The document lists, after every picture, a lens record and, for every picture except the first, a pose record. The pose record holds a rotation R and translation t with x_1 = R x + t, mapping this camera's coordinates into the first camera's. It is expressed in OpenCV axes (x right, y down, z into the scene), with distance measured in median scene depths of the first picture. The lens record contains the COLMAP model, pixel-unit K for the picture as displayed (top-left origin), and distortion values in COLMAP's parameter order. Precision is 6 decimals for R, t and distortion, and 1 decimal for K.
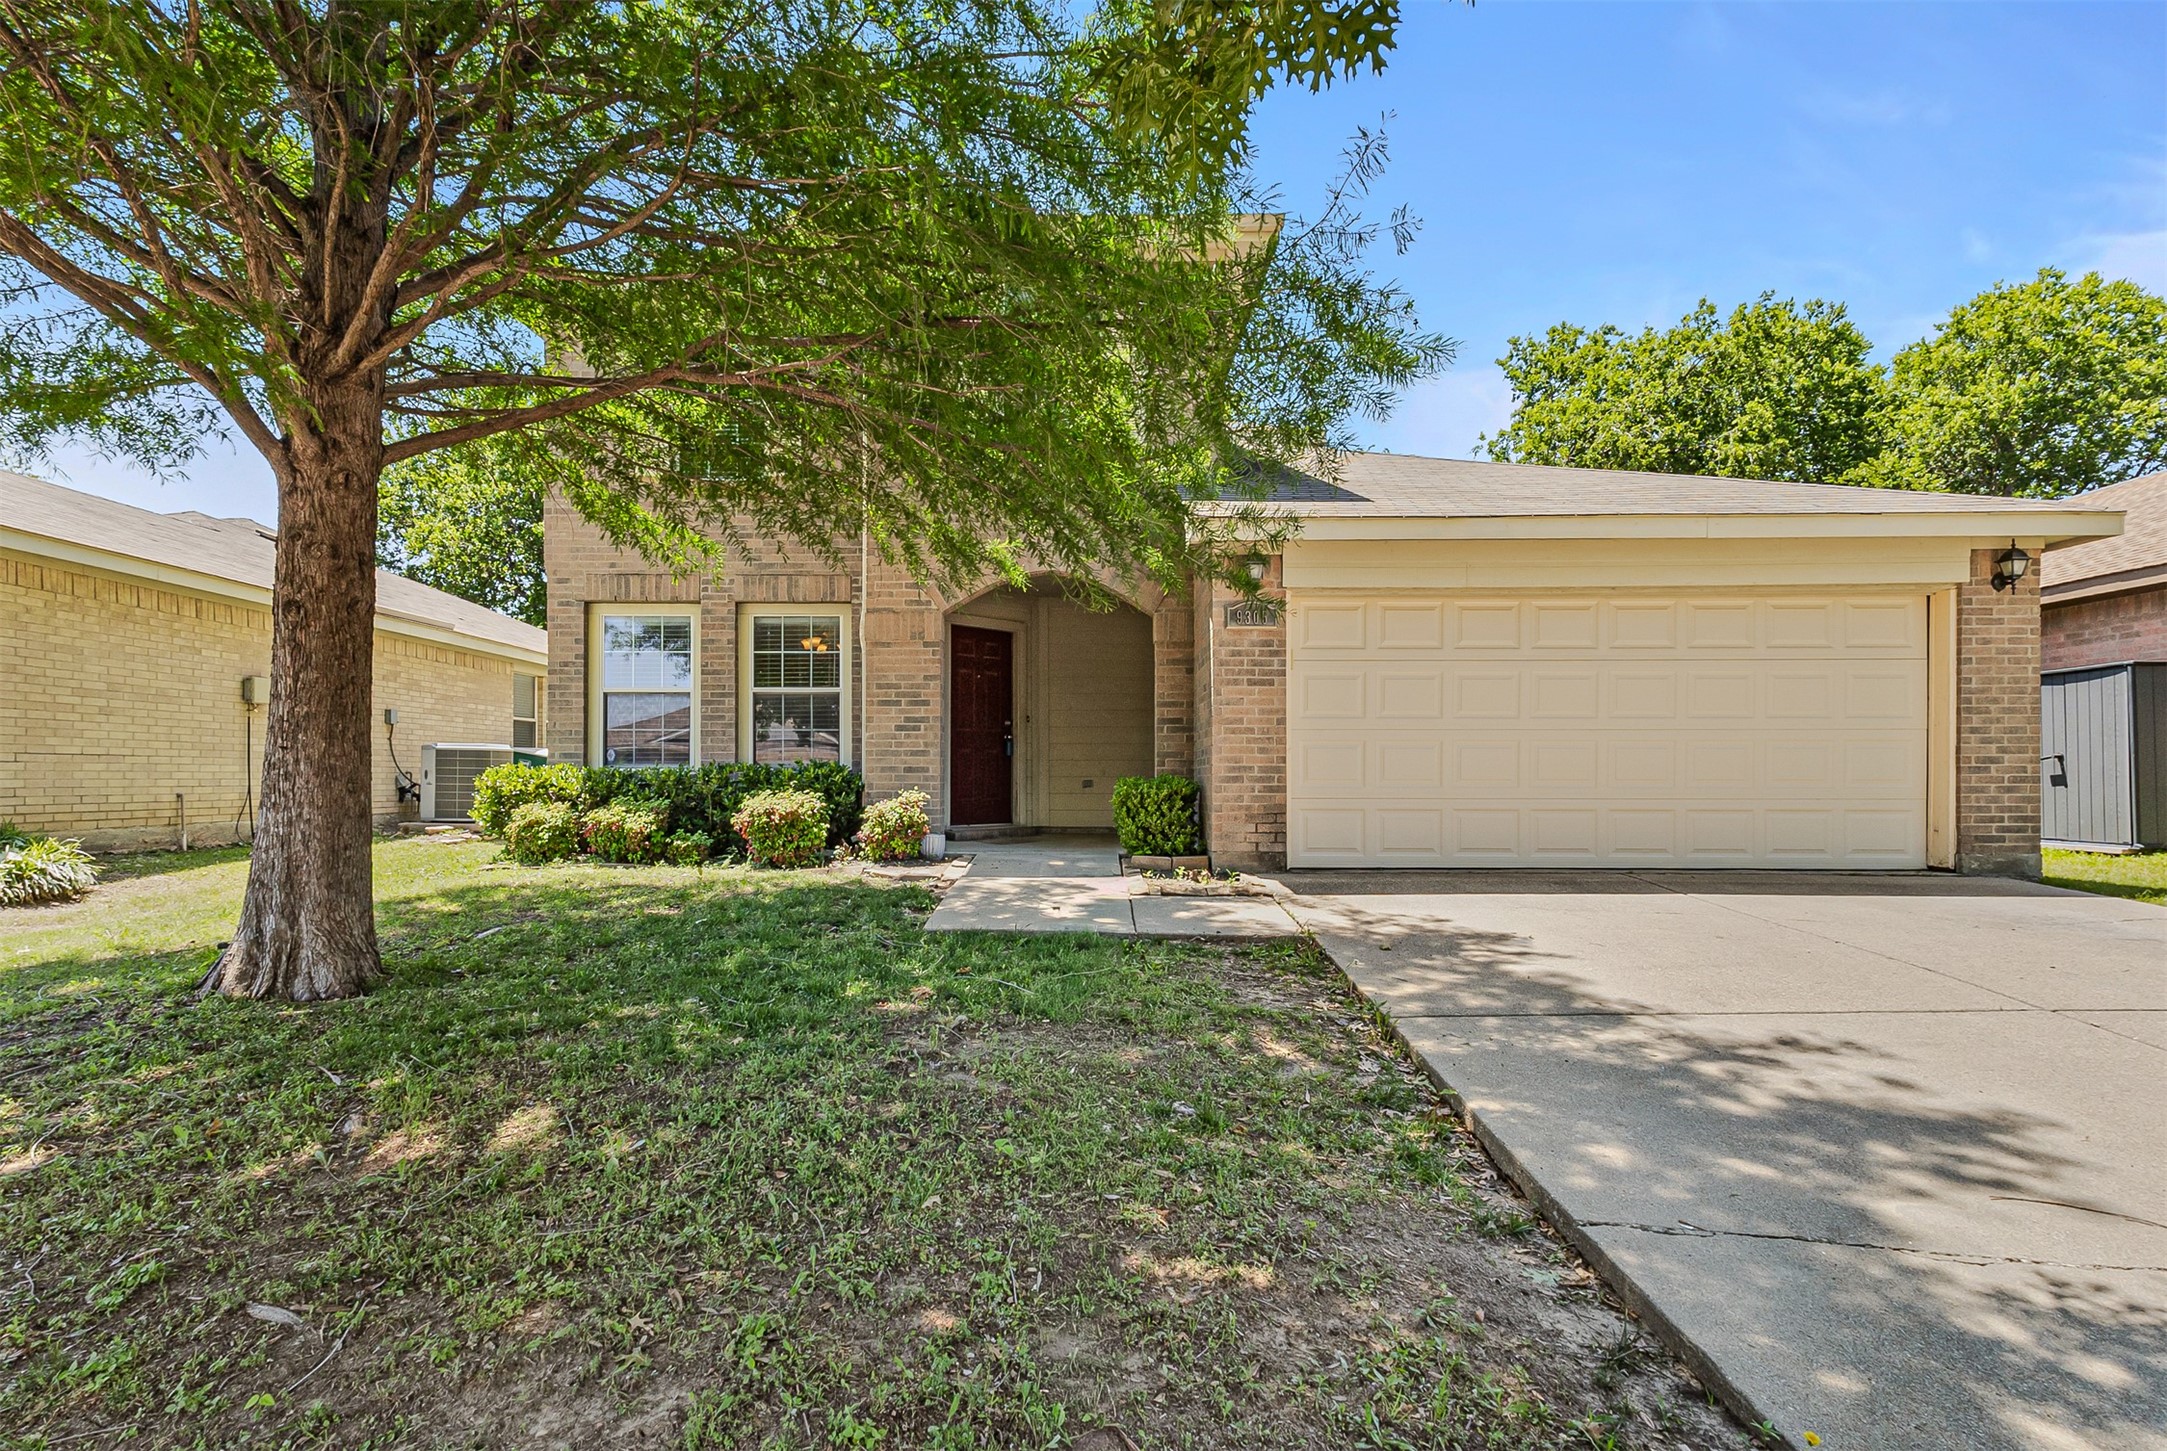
lens RADIAL K [[994.5, 0, 1094.8], [0, 994.5, 732.5], [0, 0, 1]] dist [0.023392, -0.000391]
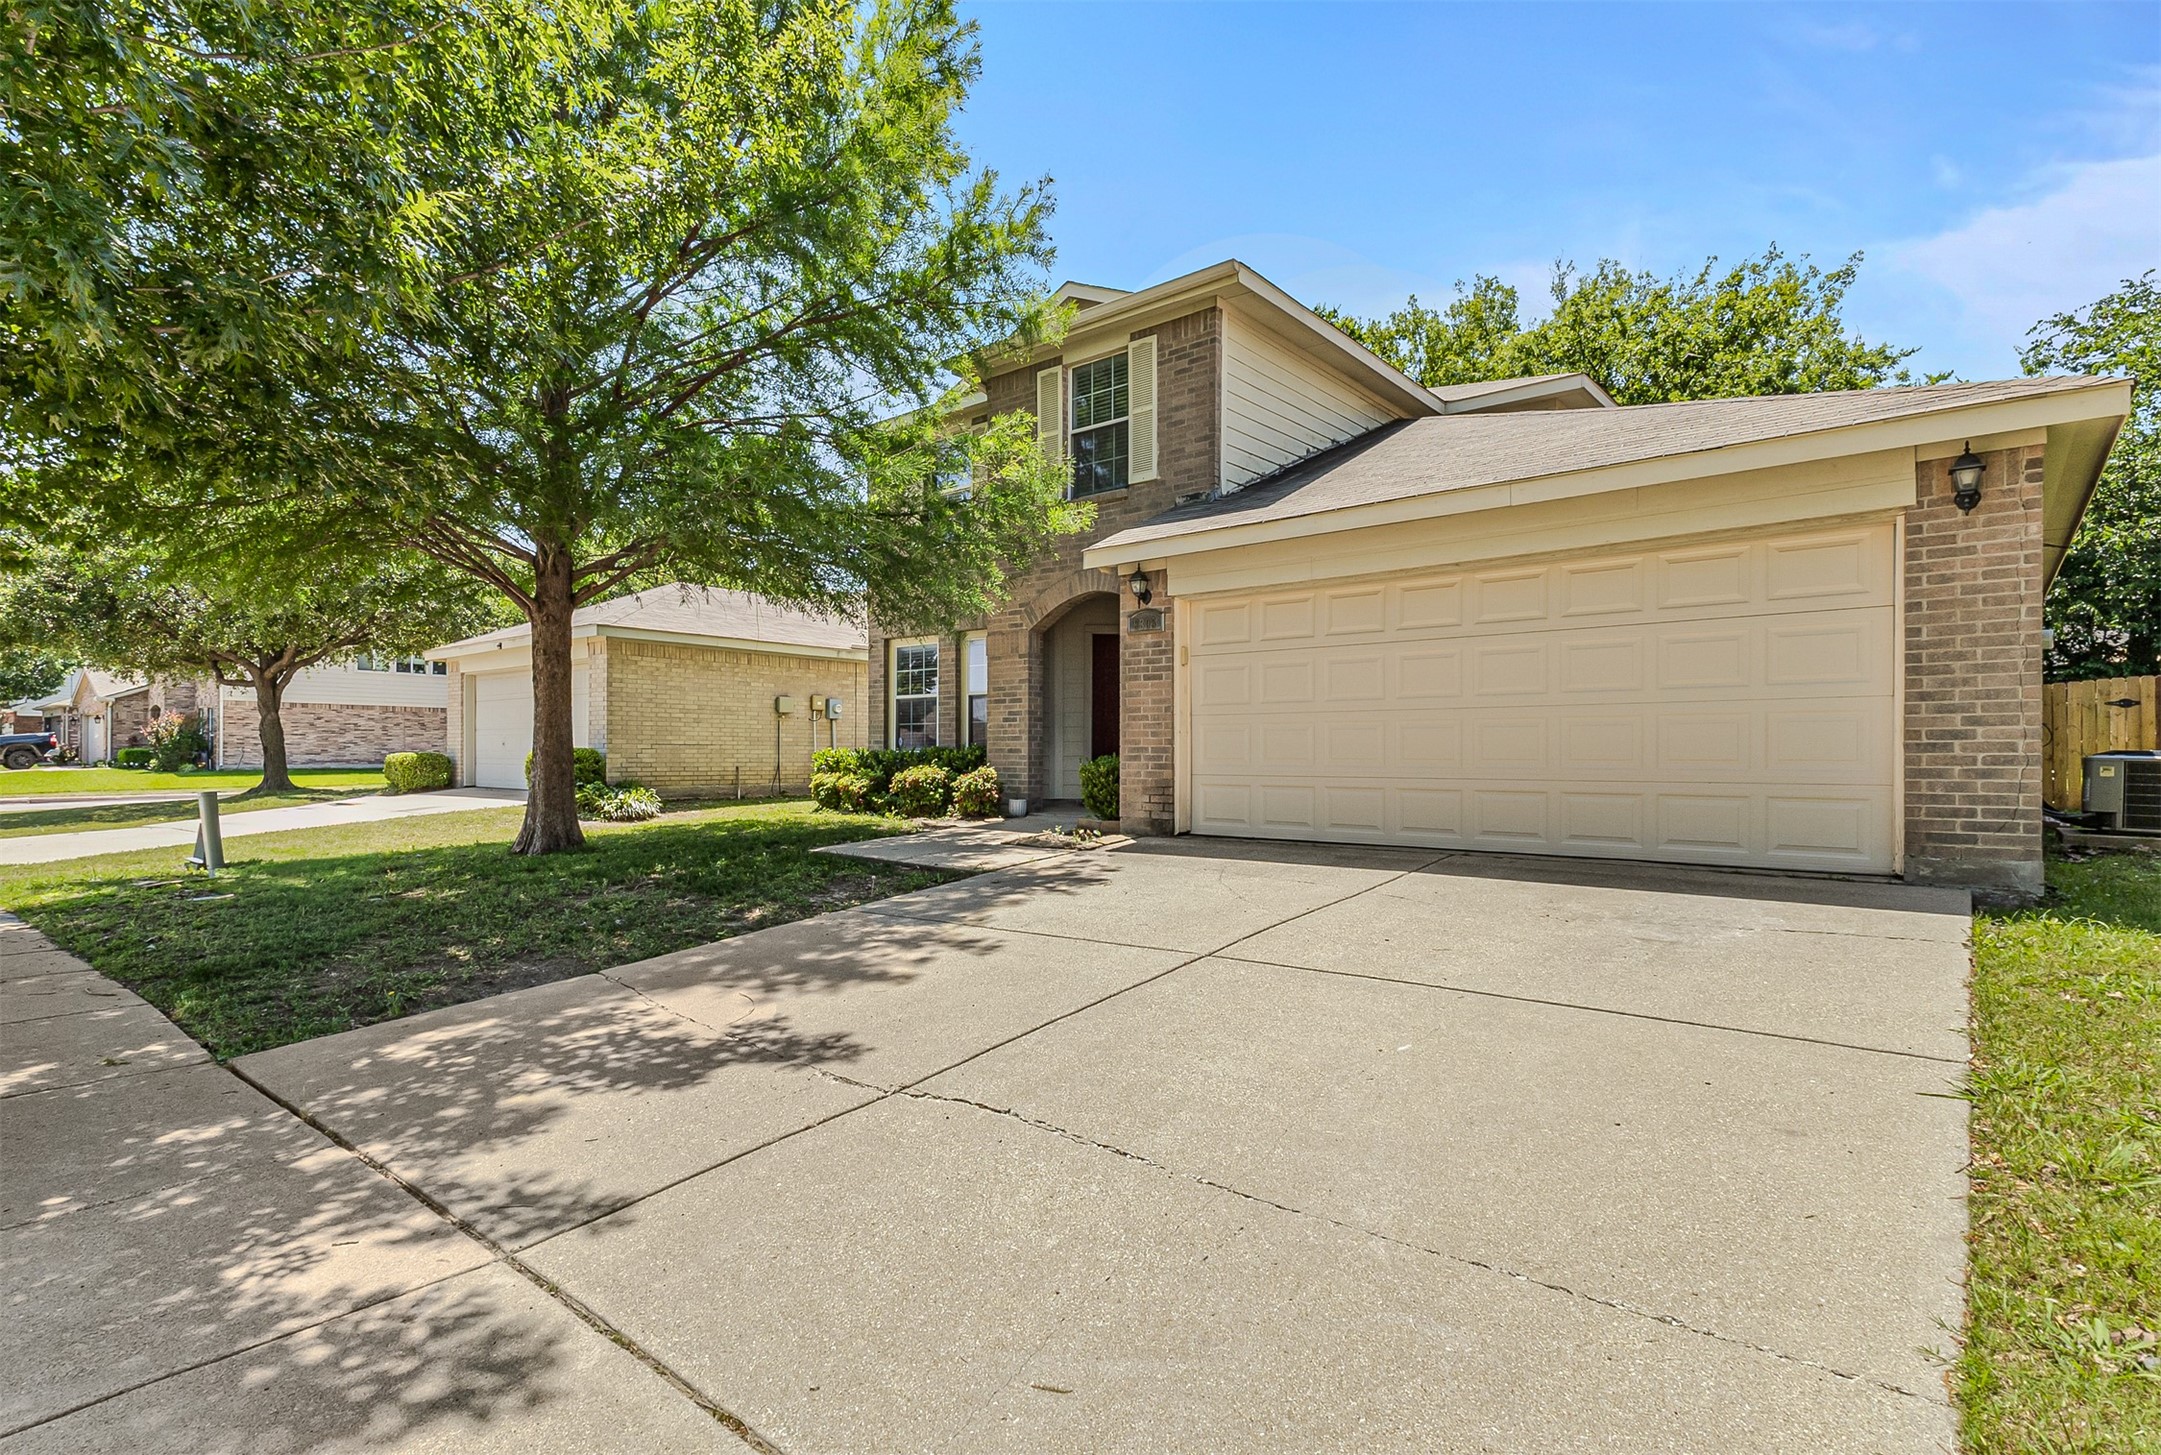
lens RADIAL K [[1021.5, 0, 1065.9], [0, 1021.5, 709.7], [0, 0, 1]] dist [0.015533, -0.000251]
pose [[0.775213, -0.027646, -0.631095, 0.857695], [0.024169, 0.999608, -0.014100, 0.003405], [0.631238, -0.004322, 0.775577, -0.020752]]
